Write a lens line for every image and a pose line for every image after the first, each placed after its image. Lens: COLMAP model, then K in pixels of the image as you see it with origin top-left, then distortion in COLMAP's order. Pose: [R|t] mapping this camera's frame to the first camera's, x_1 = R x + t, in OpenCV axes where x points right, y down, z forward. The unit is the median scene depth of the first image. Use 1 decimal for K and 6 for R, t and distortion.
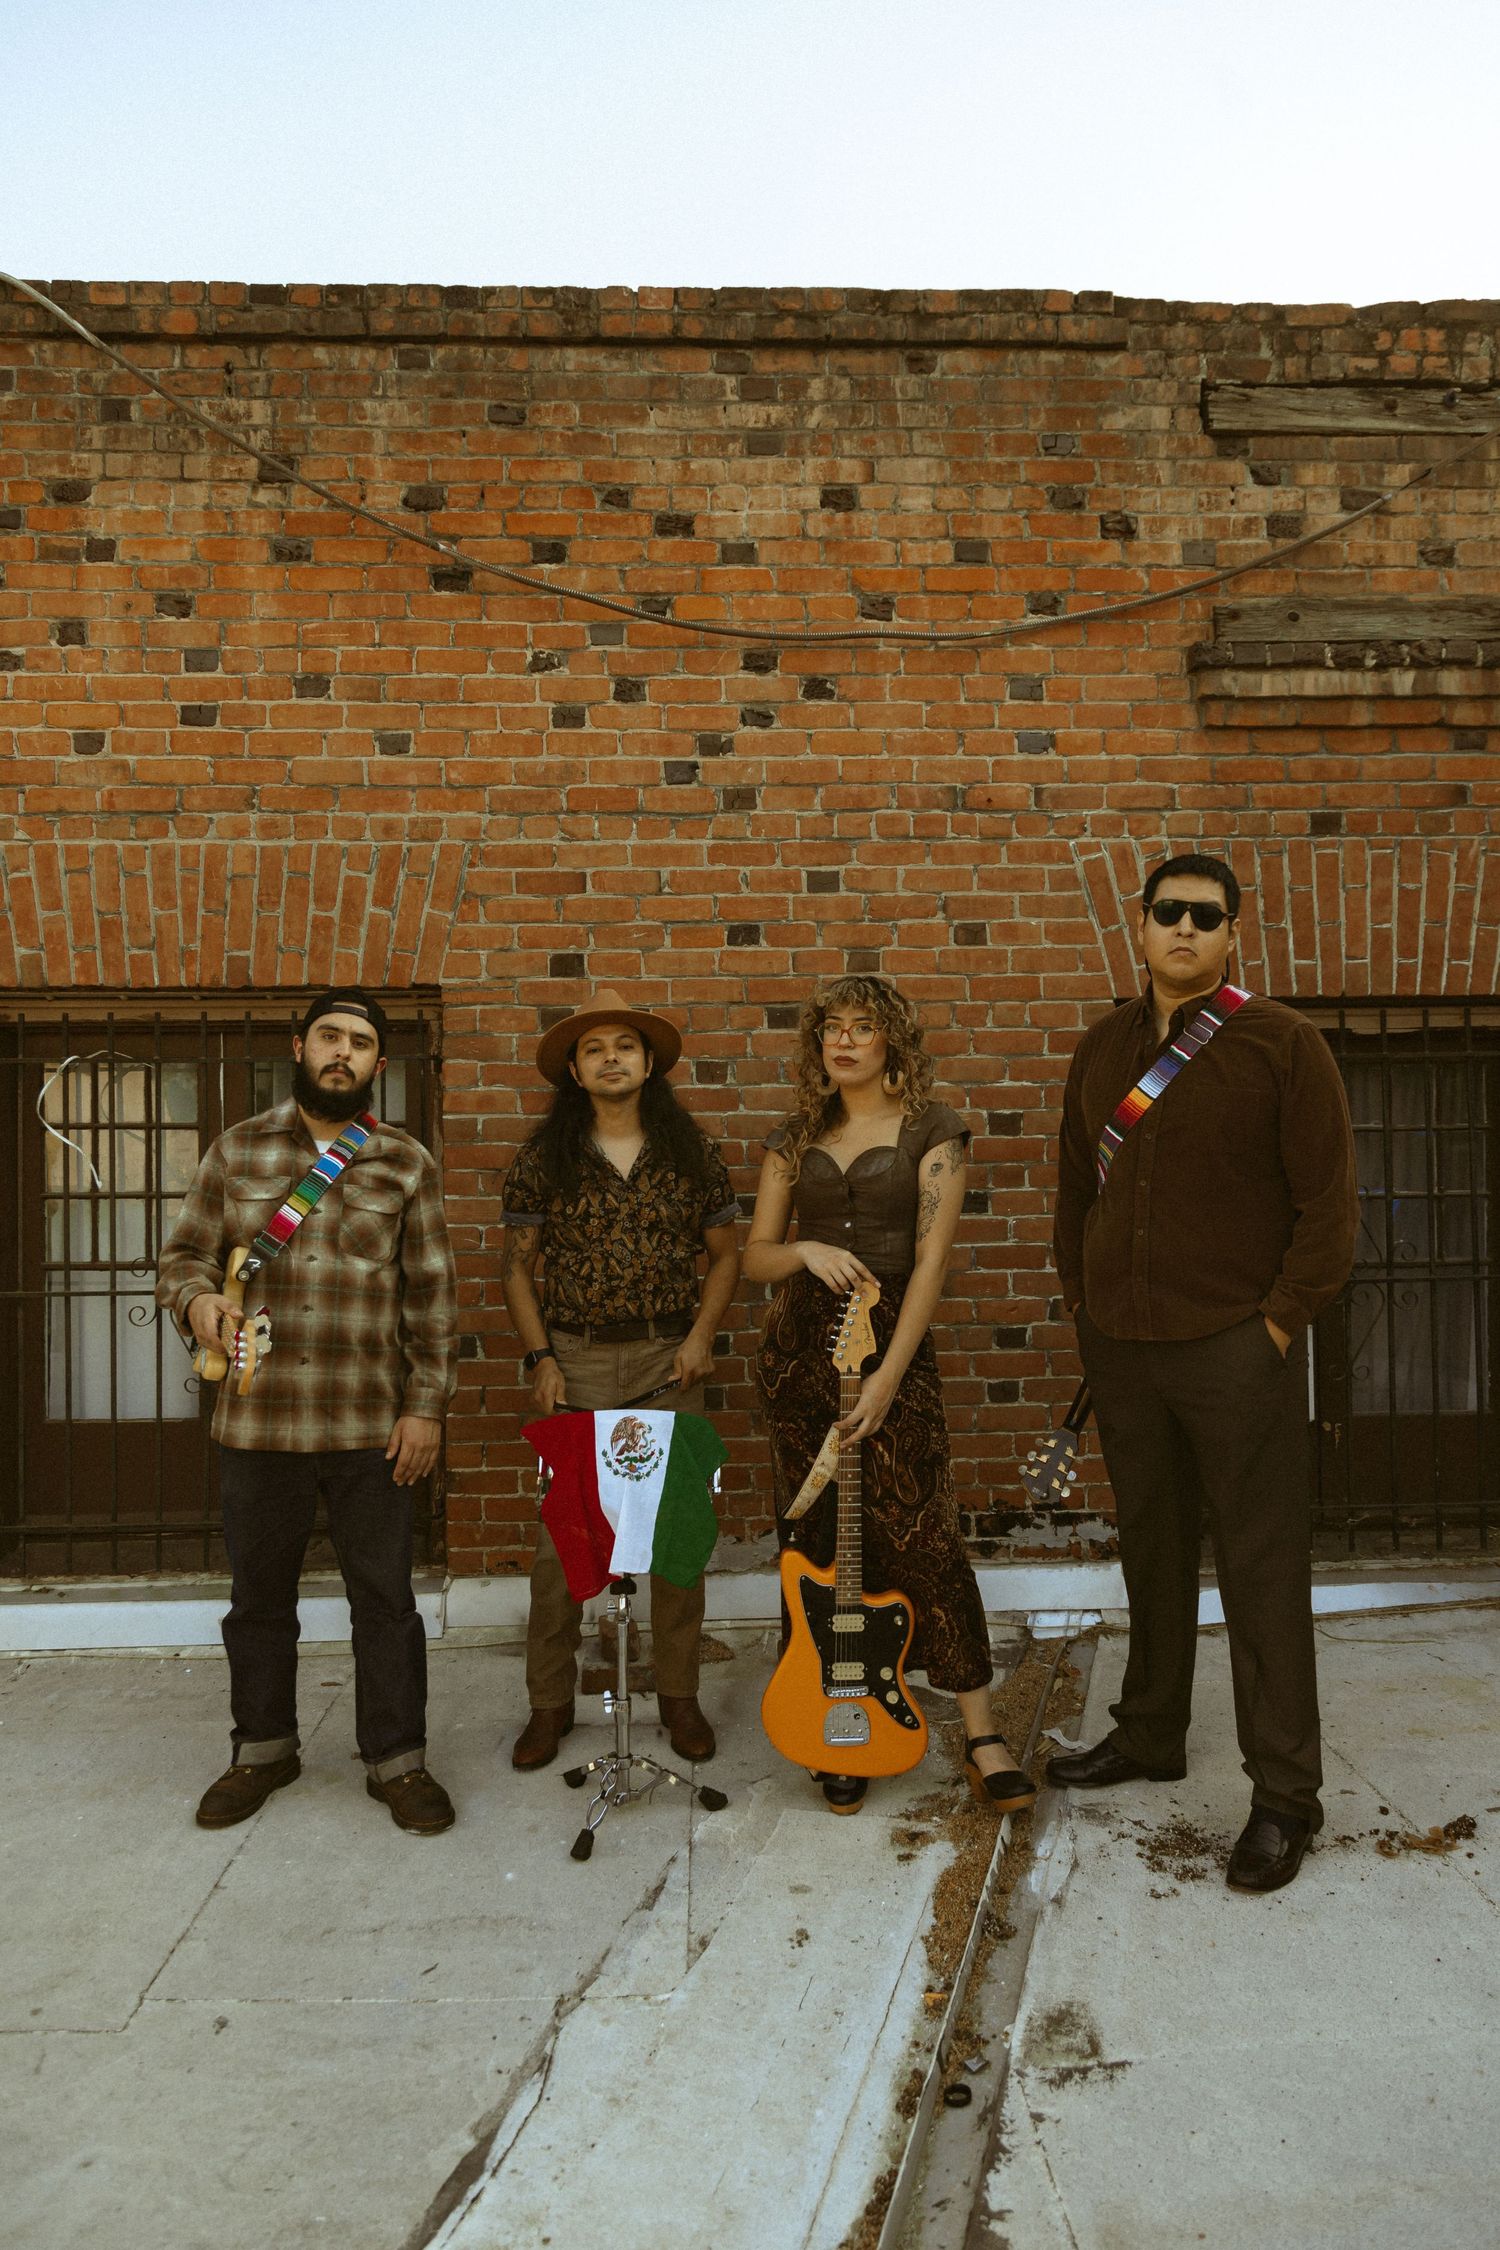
lens RADIAL K [[1565.9, 0, 743.1], [0, 1565.9, 1124.4], [0, 0, 1]] dist [0.028122, -0.002386]
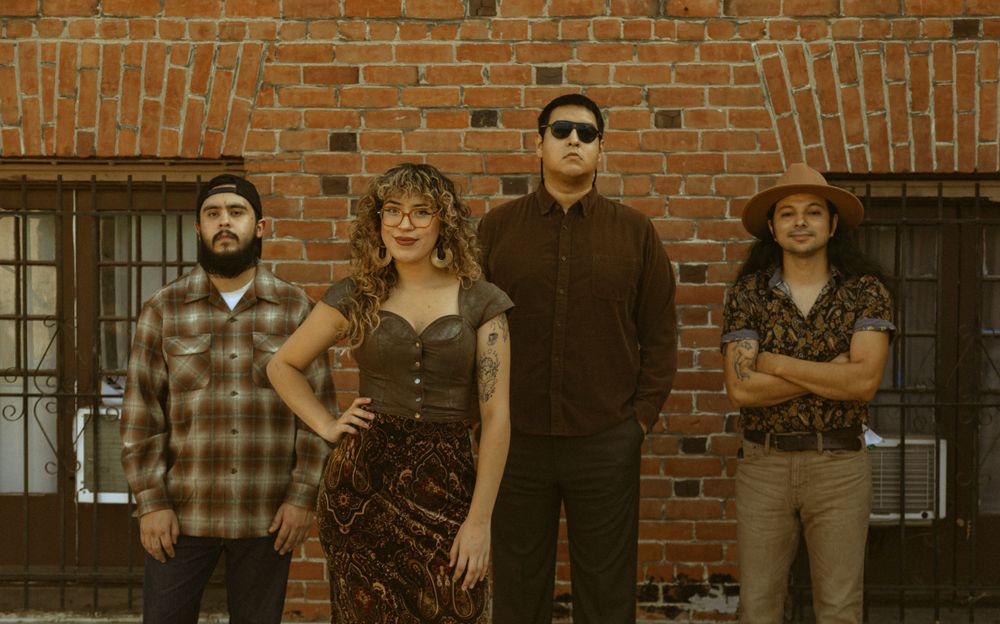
lens RADIAL K [[1590.6, 0, 500.9], [0, 1590.6, 311.9], [0, 0, 1]] dist [0.028143, 0.000000]
pose [[0.997577, 0.015786, -0.067755, 0.100944], [-0.012272, 0.998573, 0.051970, -0.033369], [0.068479, -0.051013, 0.996348, -0.262604]]
